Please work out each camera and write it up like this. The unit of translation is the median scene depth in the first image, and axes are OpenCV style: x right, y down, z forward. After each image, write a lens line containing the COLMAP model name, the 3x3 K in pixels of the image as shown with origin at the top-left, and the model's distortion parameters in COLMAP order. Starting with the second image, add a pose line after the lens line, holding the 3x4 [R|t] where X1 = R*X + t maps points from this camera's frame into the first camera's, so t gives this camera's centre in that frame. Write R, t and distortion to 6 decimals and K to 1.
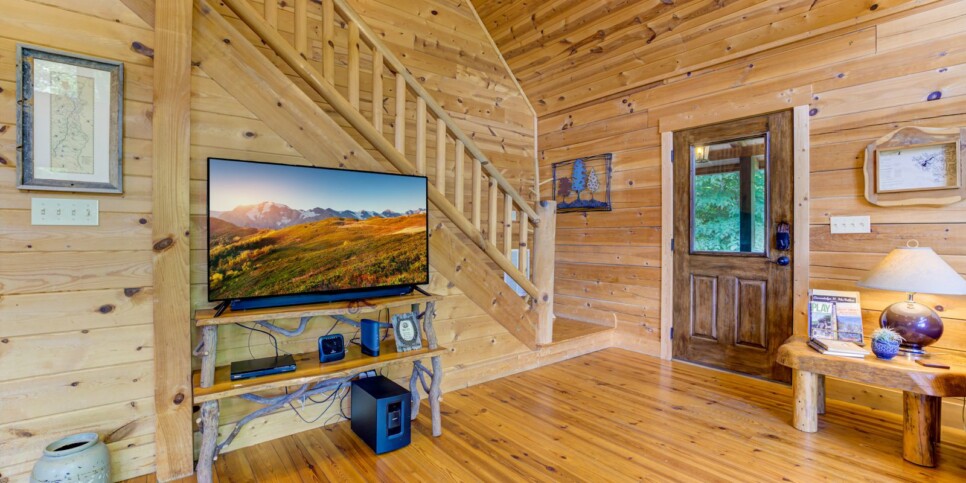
lens RADIAL K [[417.8, 0, 491.7], [0, 417.8, 235.5], [0, 0, 1]] dist [-0.044835, 0.013234]
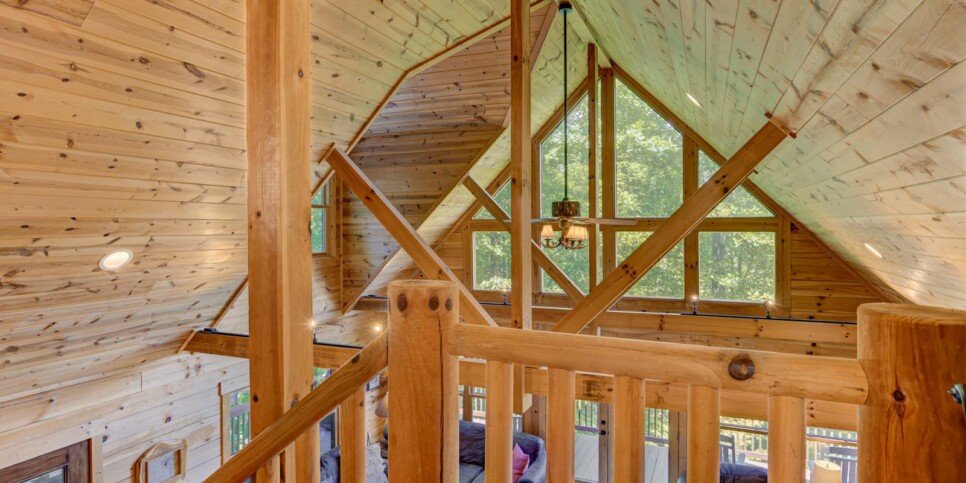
lens RADIAL K [[495.5, 0, 486.0], [0, 495.5, 235.0], [0, 0, 1]] dist [-0.012871, 0.001205]
pose [[-0.479832, 0.016602, 0.877203, -1.103070], [0.006898, 0.999861, -0.015150, -0.906231], [-0.877333, -0.001218, -0.479880, 0.708504]]
